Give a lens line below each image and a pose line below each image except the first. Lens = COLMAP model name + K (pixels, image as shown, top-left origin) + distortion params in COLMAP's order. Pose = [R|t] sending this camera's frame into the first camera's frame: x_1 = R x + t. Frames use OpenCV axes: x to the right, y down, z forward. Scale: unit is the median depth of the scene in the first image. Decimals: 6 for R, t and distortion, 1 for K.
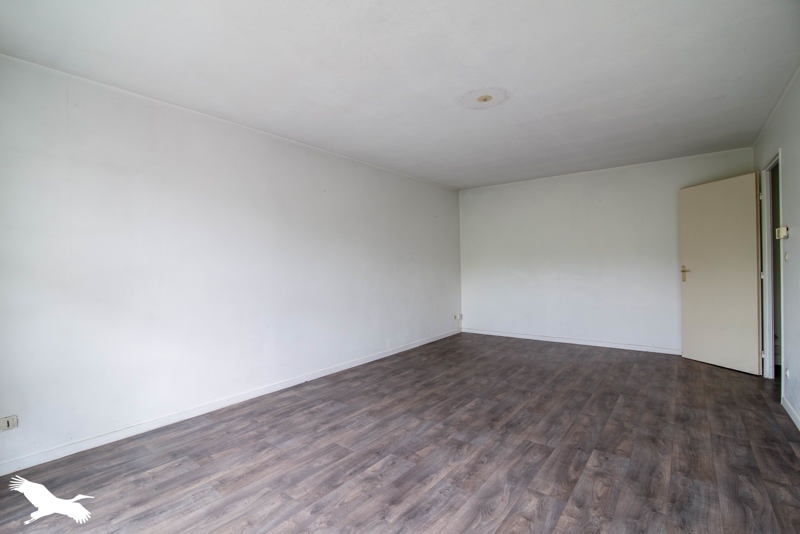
lens RADIAL K [[369.2, 0, 400.0], [0, 369.2, 267.0], [0, 0, 1]] dist [-0.009989, -0.000493]
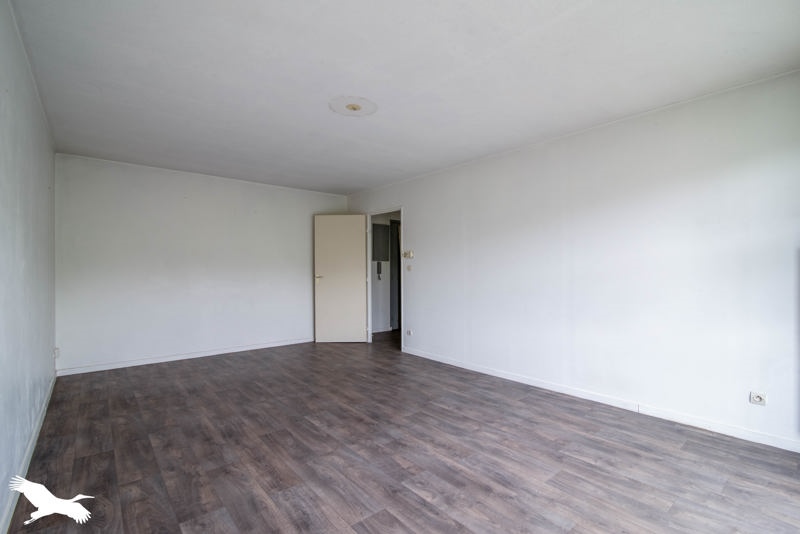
lens RADIAL K [[367.0, 0, 400.0], [0, 367.0, 267.0], [0, 0, 1]] dist [-0.001153, 0.000104]
pose [[0.194116, 0.023969, 0.980686, -0.732521], [-0.002852, 0.999711, -0.023870, 0.005236], [-0.980975, 0.001836, 0.194128, 0.668113]]
